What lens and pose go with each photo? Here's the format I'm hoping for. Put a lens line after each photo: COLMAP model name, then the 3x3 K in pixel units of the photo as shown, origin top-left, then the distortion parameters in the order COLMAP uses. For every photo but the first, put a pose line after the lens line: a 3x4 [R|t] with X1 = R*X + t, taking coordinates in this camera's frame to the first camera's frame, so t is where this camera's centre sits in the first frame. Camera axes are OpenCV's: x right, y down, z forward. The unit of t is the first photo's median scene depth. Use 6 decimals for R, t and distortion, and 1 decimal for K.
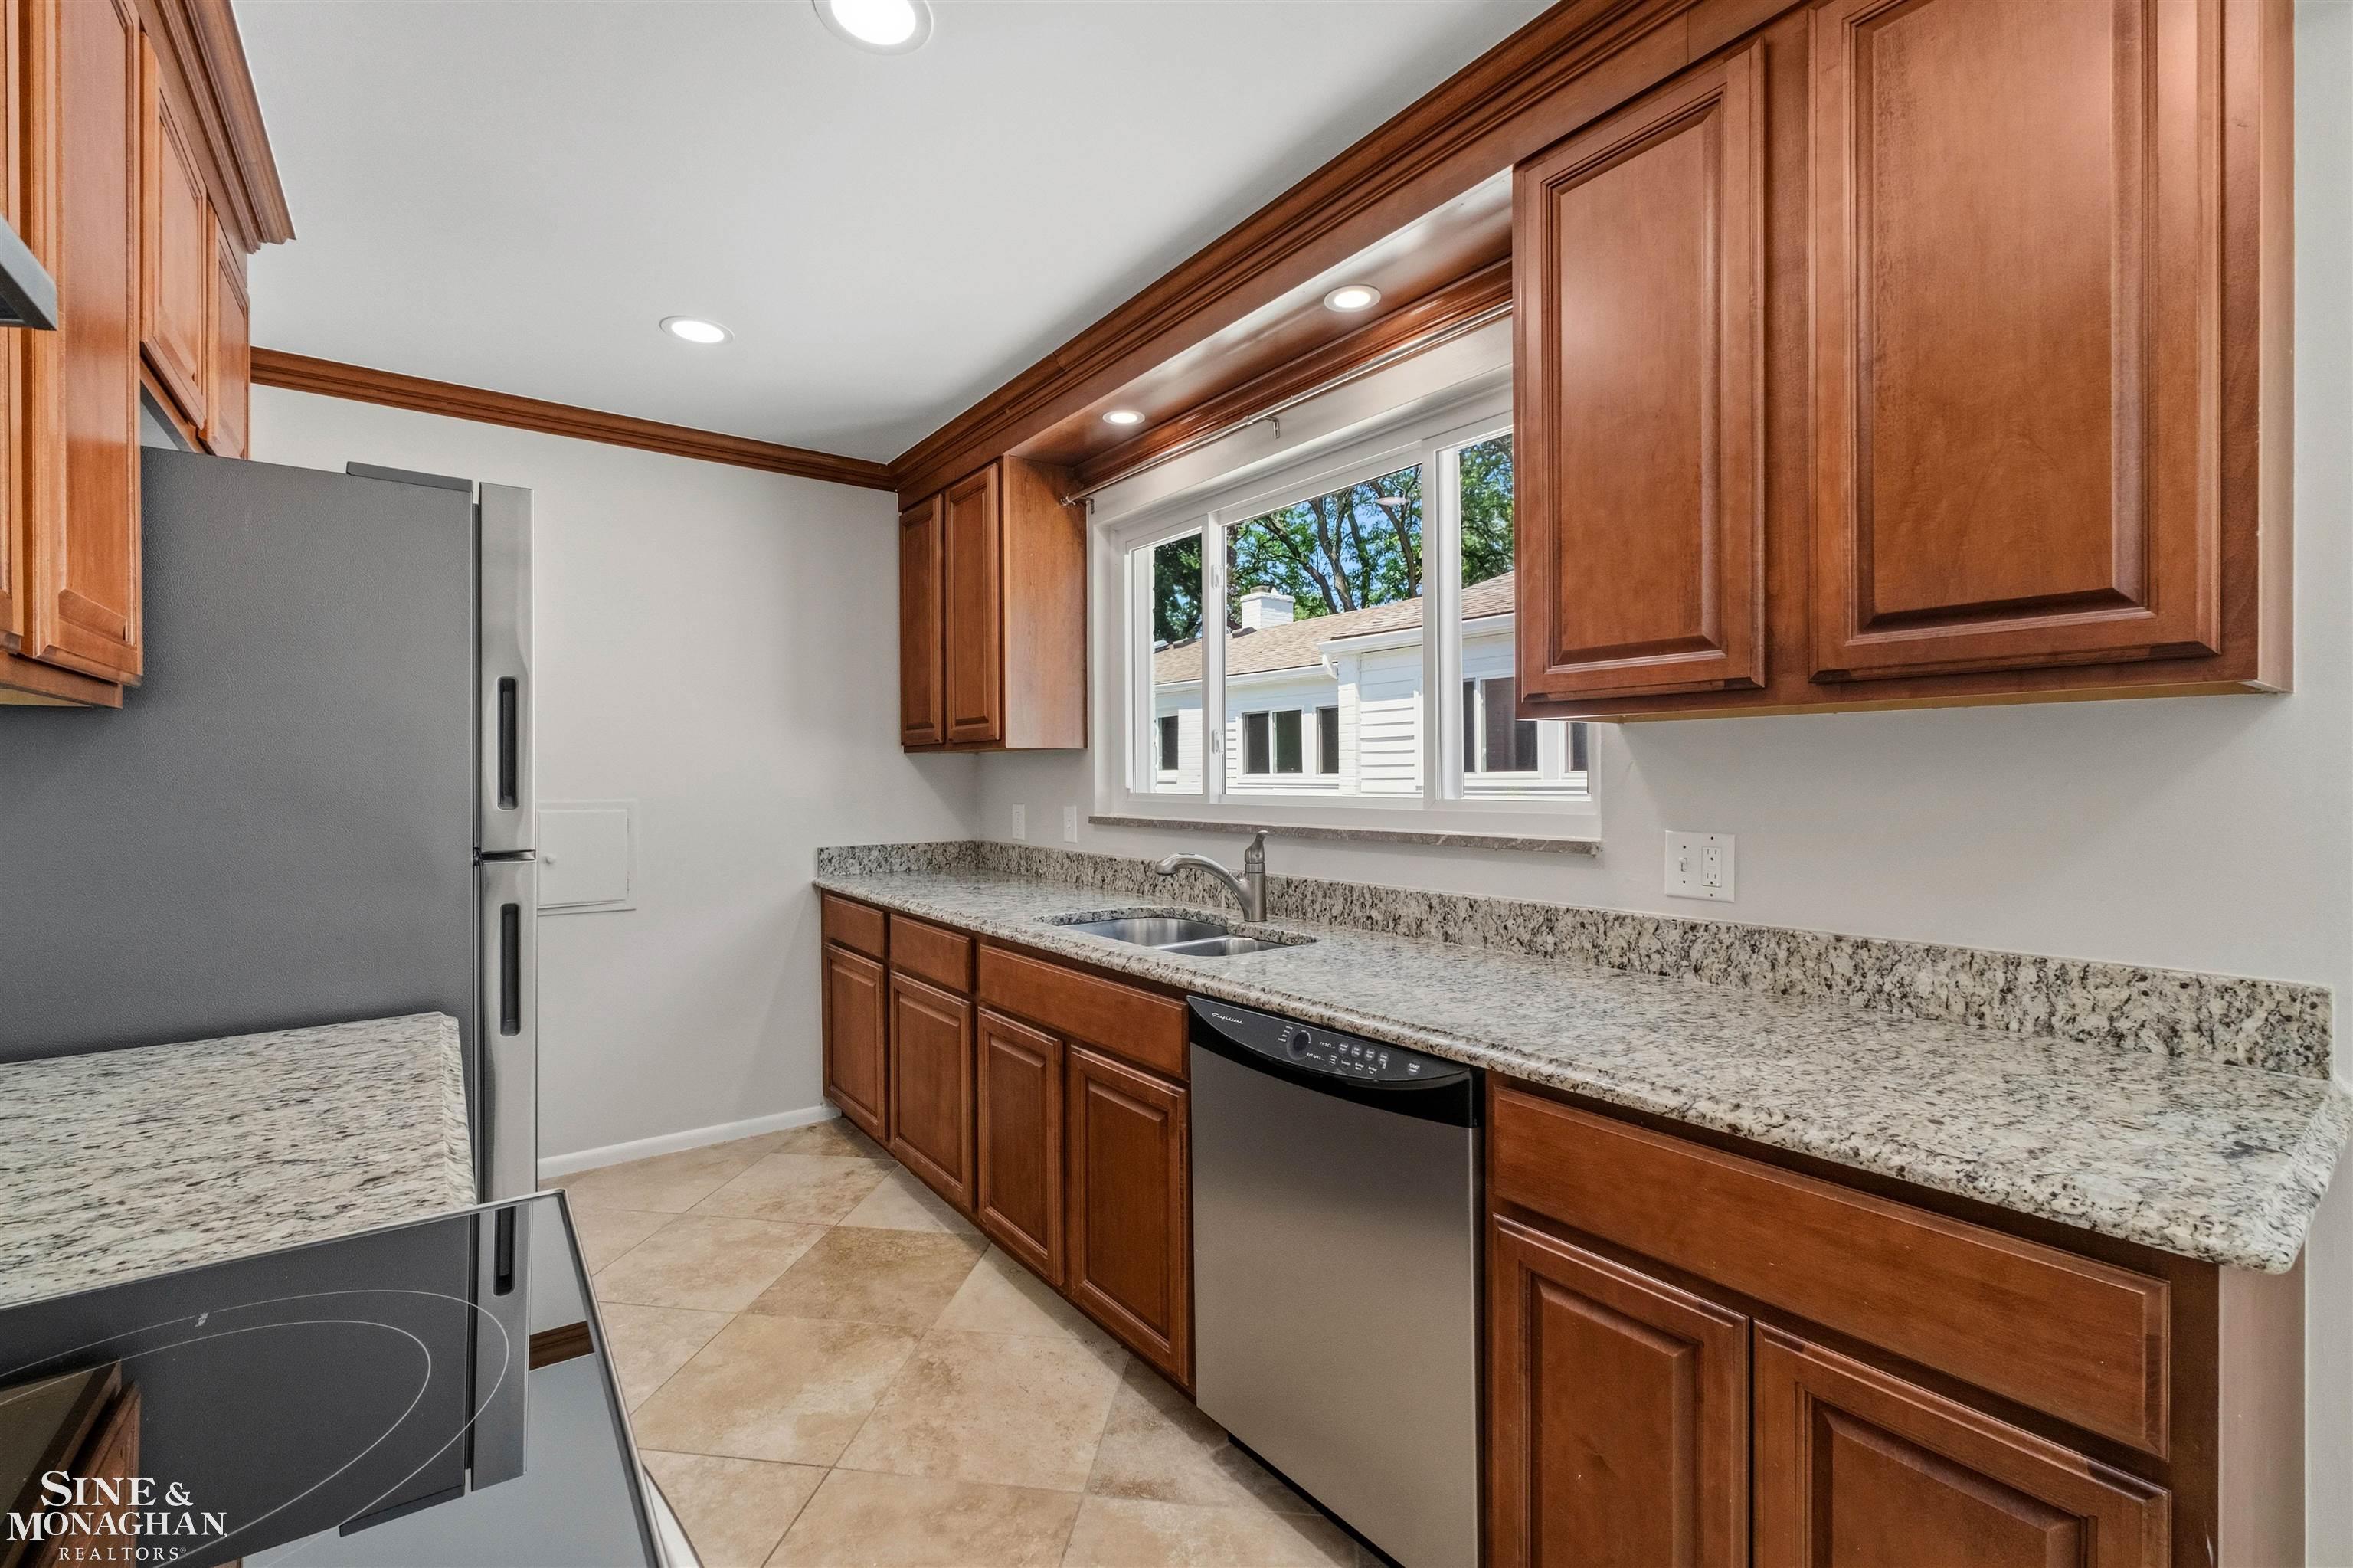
lens RADIAL K [[996.0, 0, 1179.3], [0, 996.0, 781.0], [0, 0, 1]] dist [-0.004363, 0.000028]
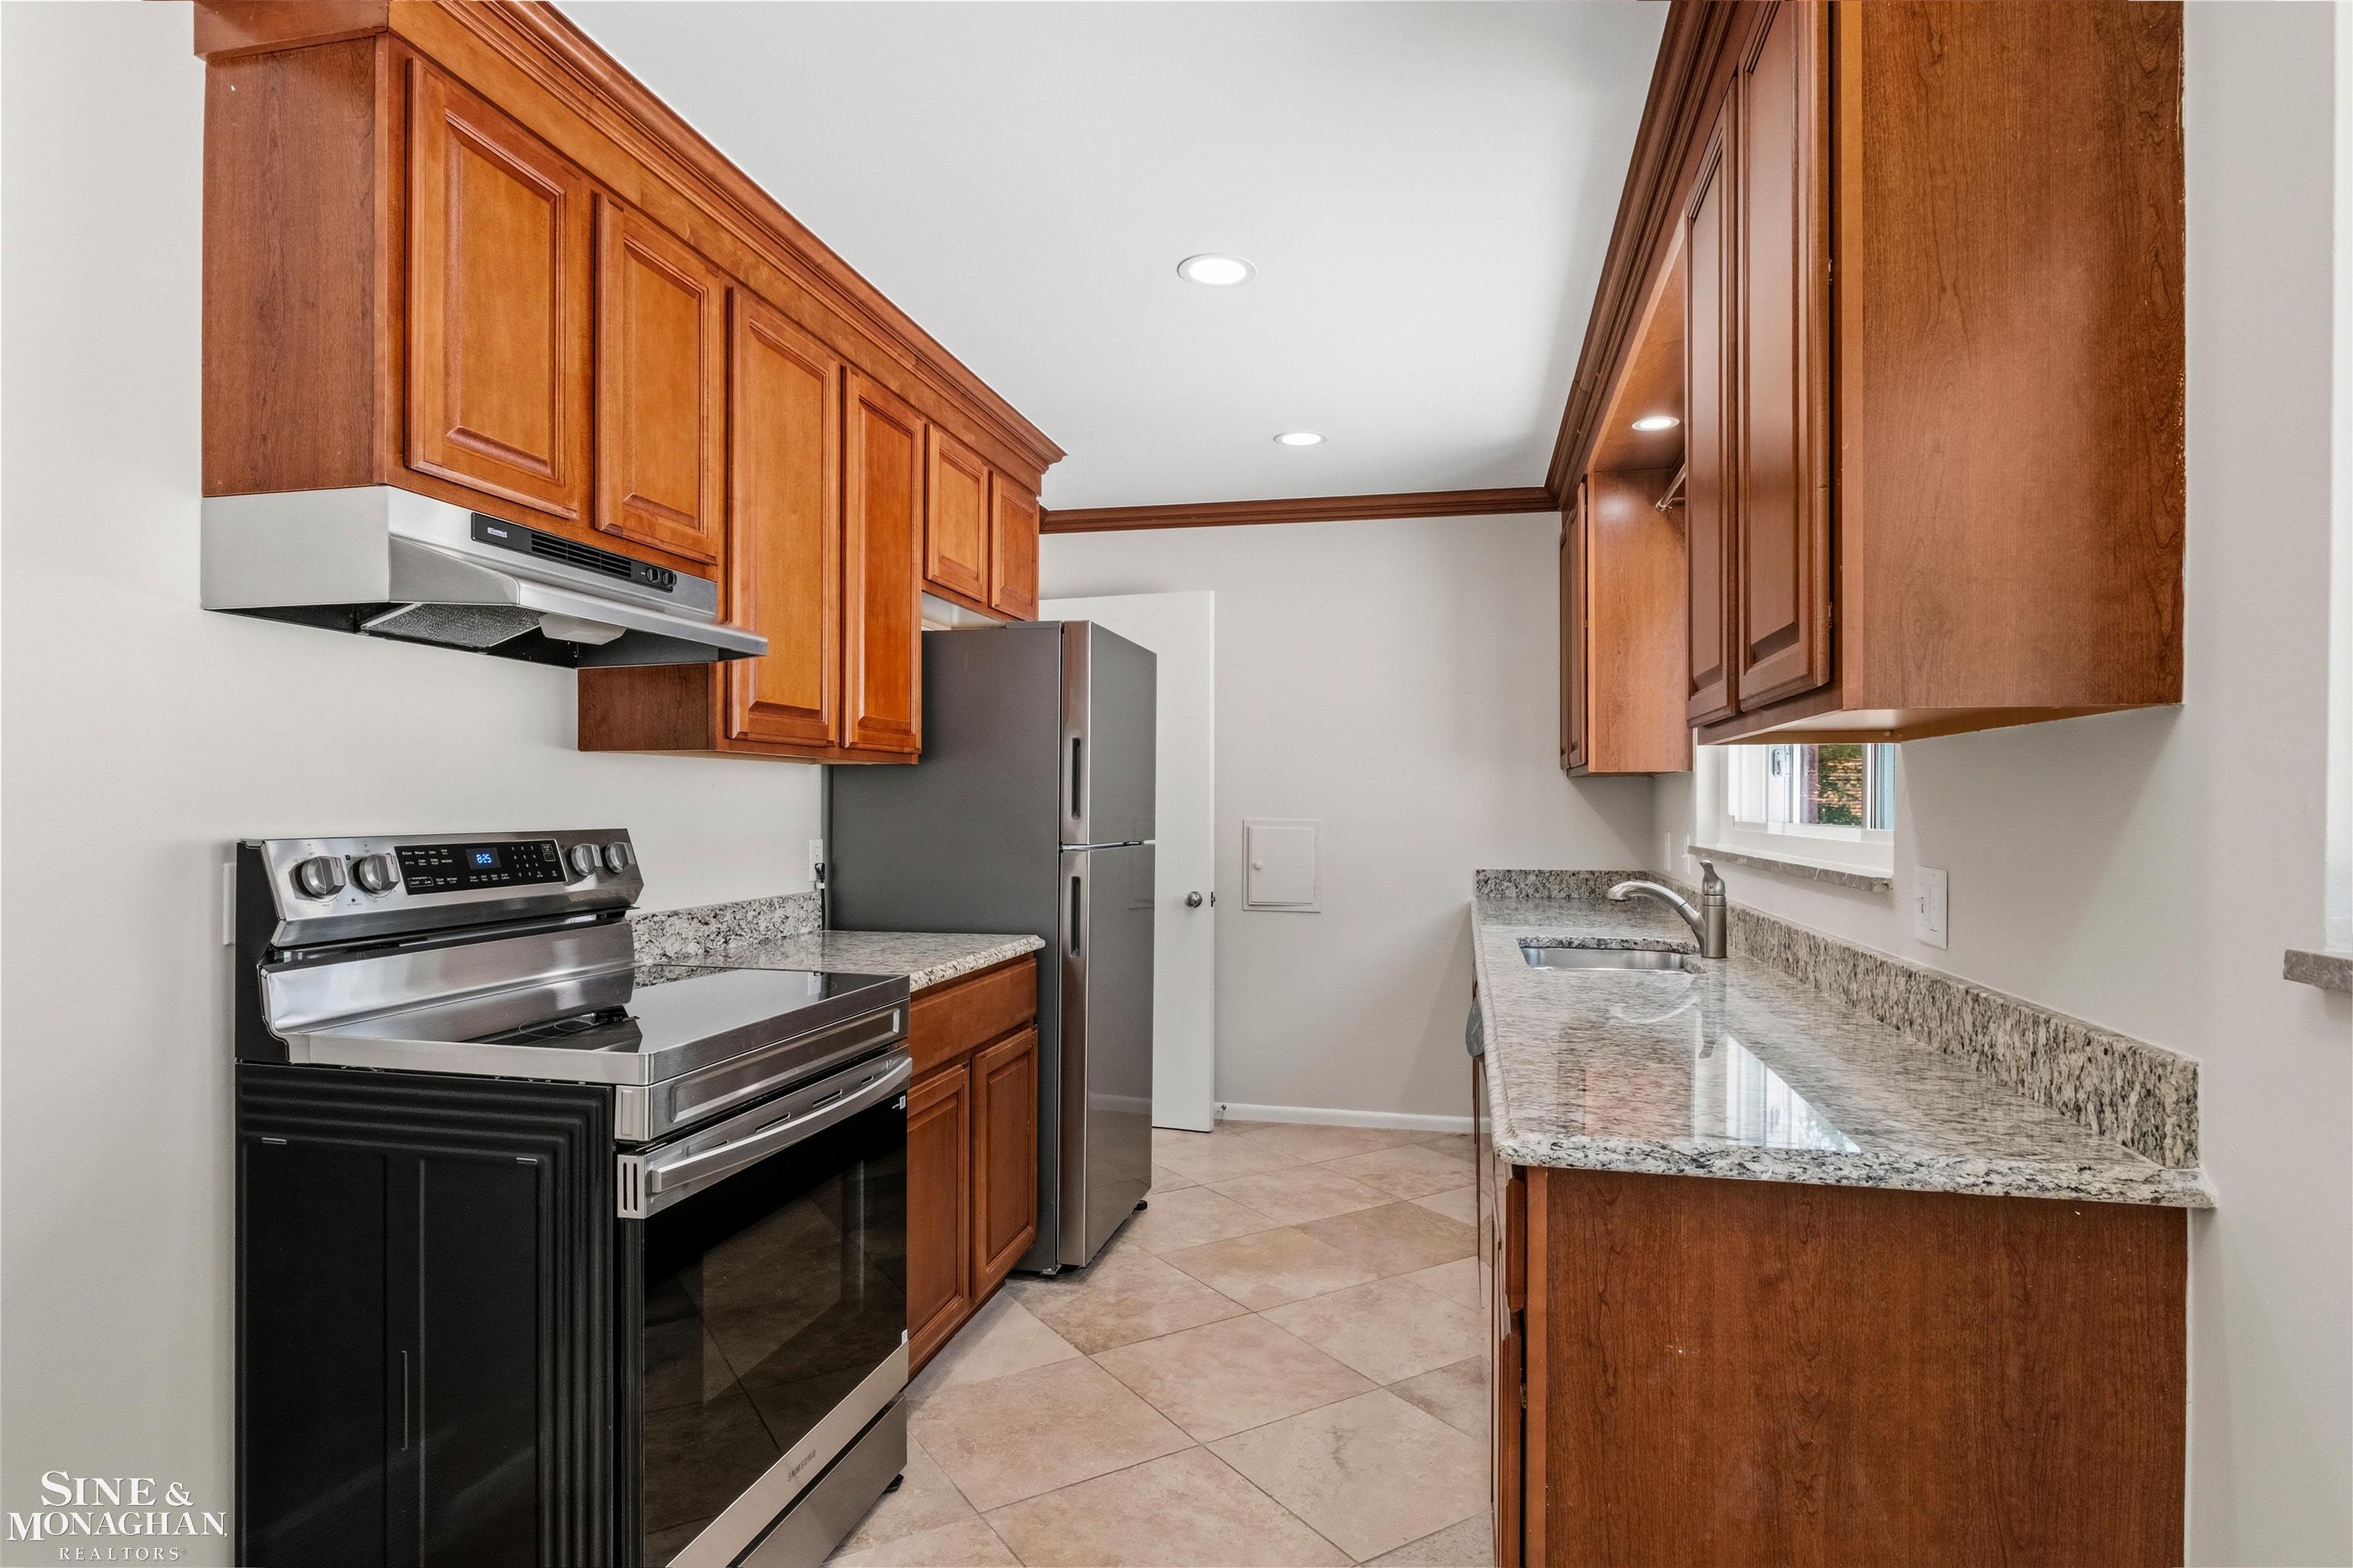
lens RADIAL K [[1281.7, 0, 1174.8], [0, 1281.7, 804.1], [0, 0, 1]] dist [-0.000718, 0.000444]
pose [[0.648999, 0.006998, -0.760757, 0.659004], [-0.008698, 0.999961, 0.001778, -0.000101], [0.760740, 0.005463, 0.649034, -0.156428]]
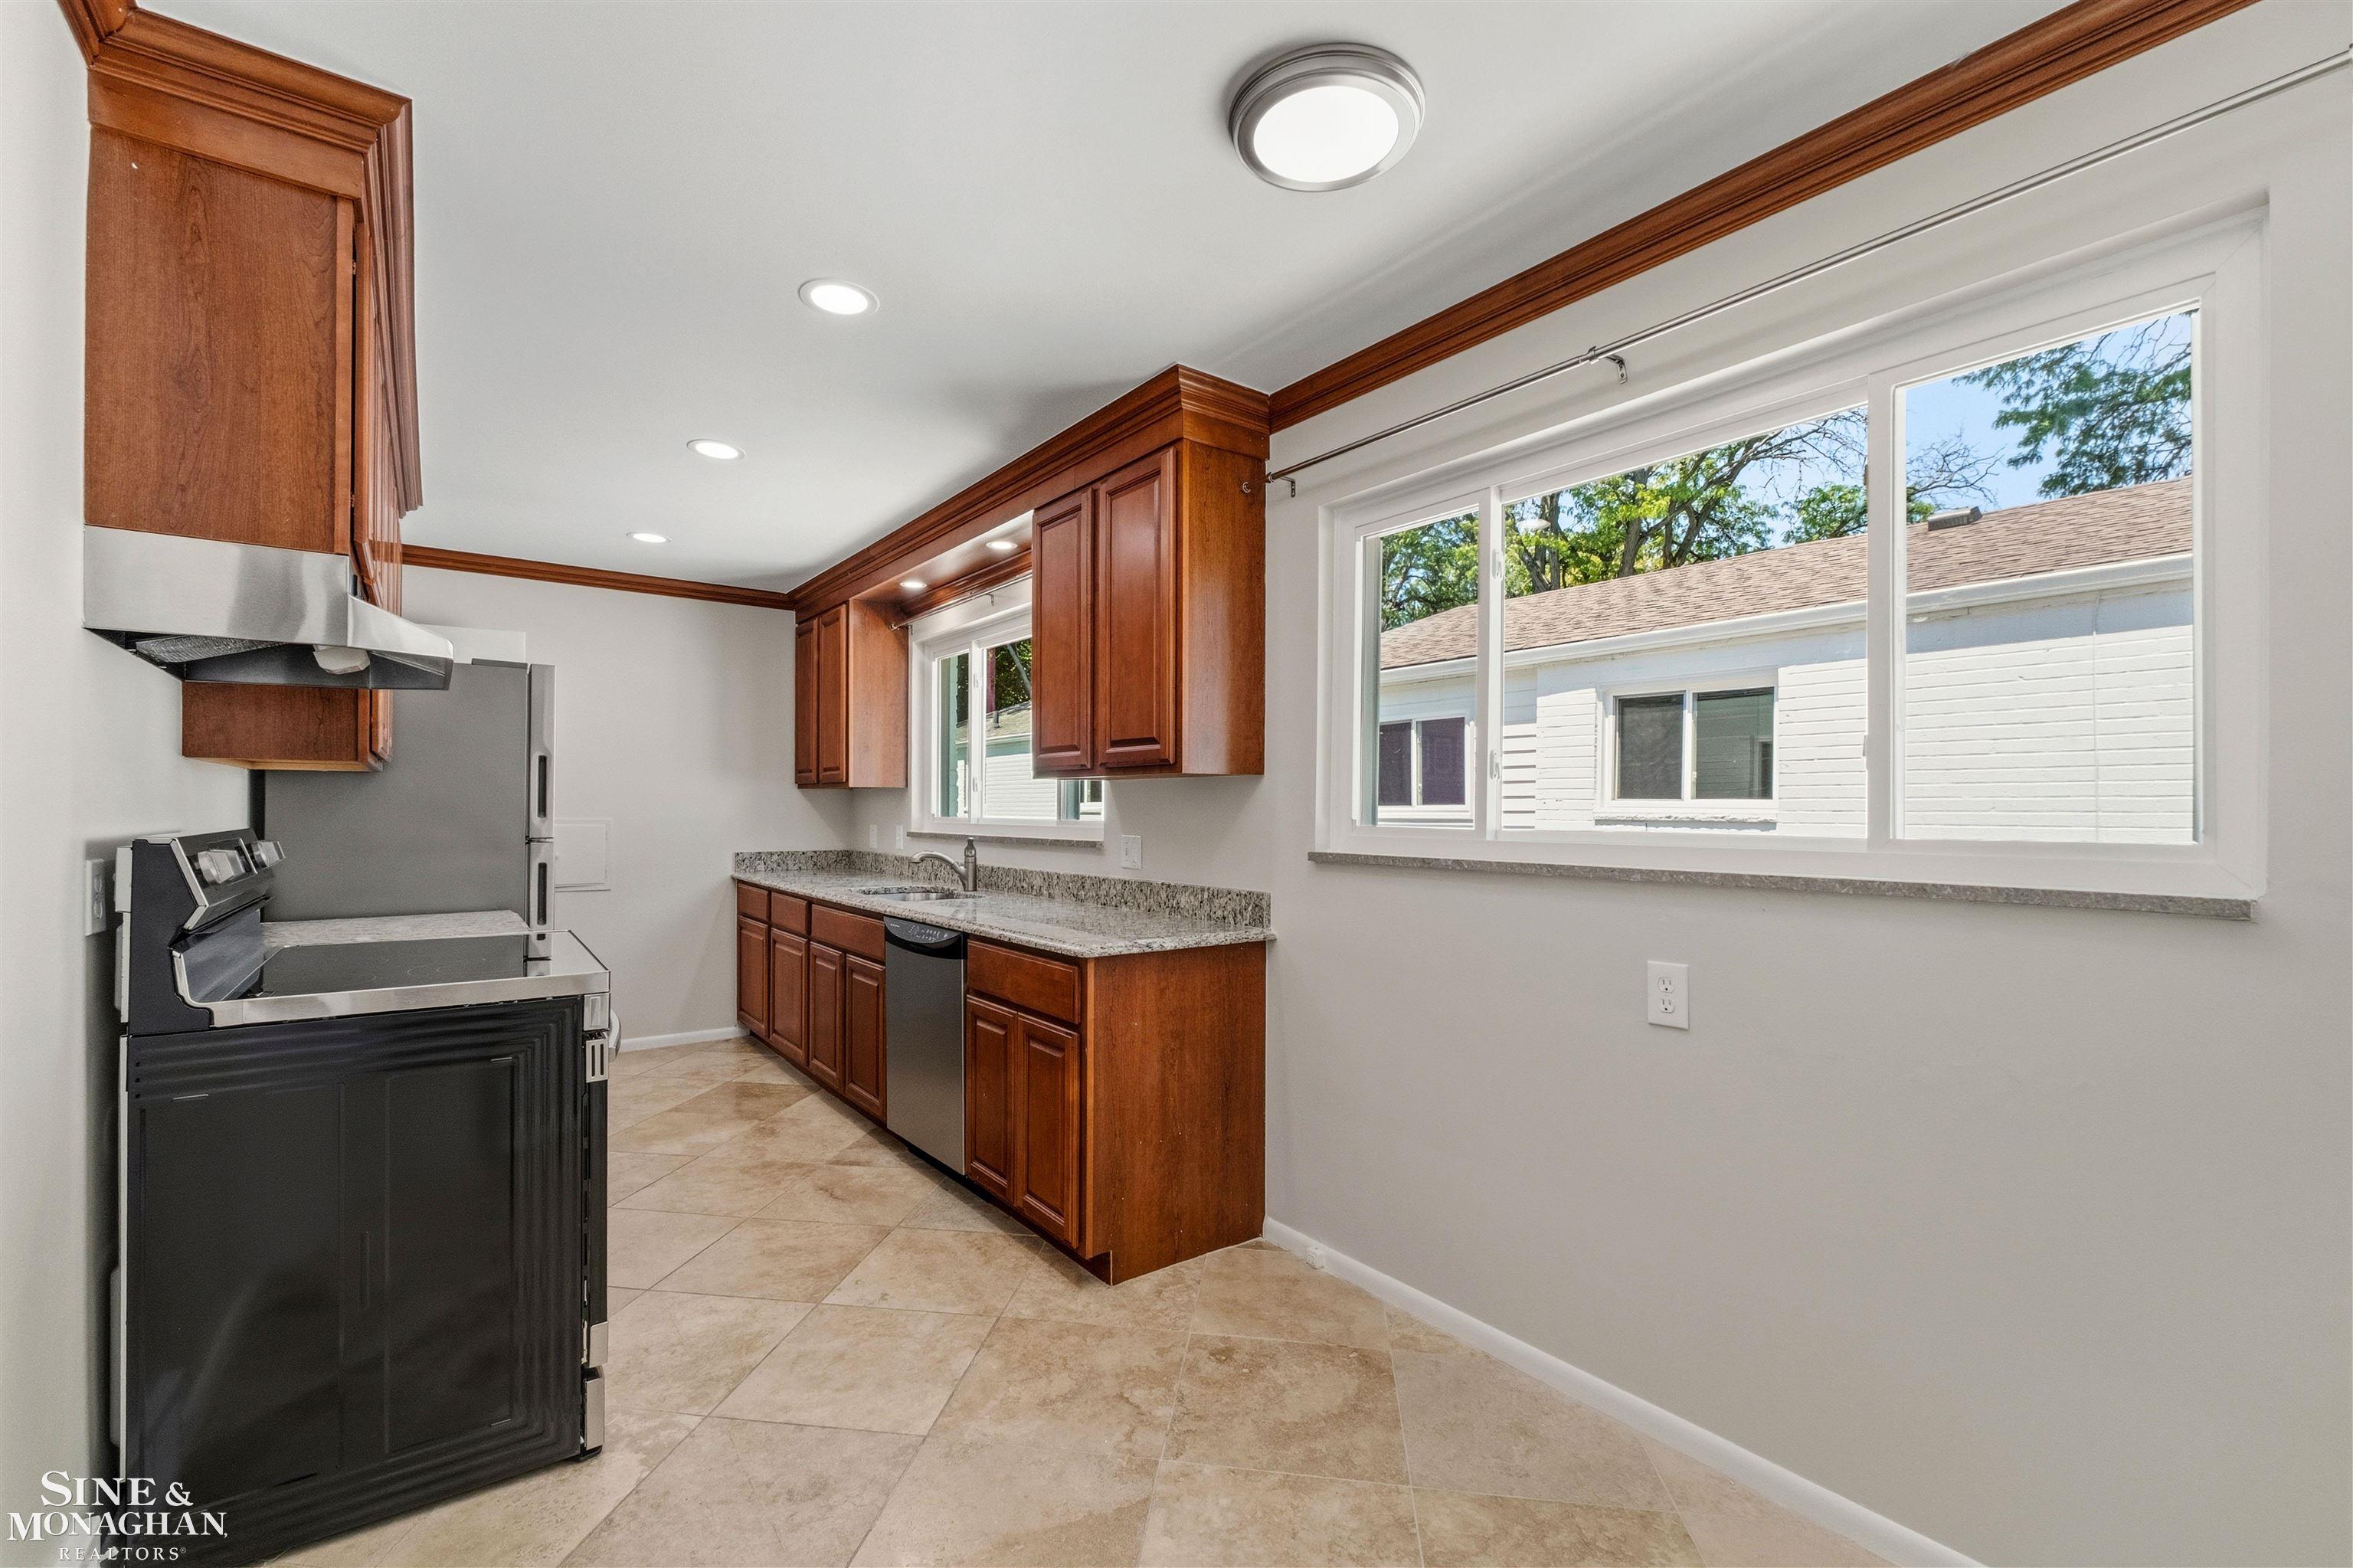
lens RADIAL K [[996.0, 0, 1175.5], [0, 996.0, 808.5], [0, 0, 1]] dist [-0.004363, 0.000028]
pose [[0.999958, 0.009097, 0.000921, 0.425965], [-0.009092, 0.999945, -0.005218, 0.004587], [-0.000968, 0.005209, 0.999986, -0.709278]]
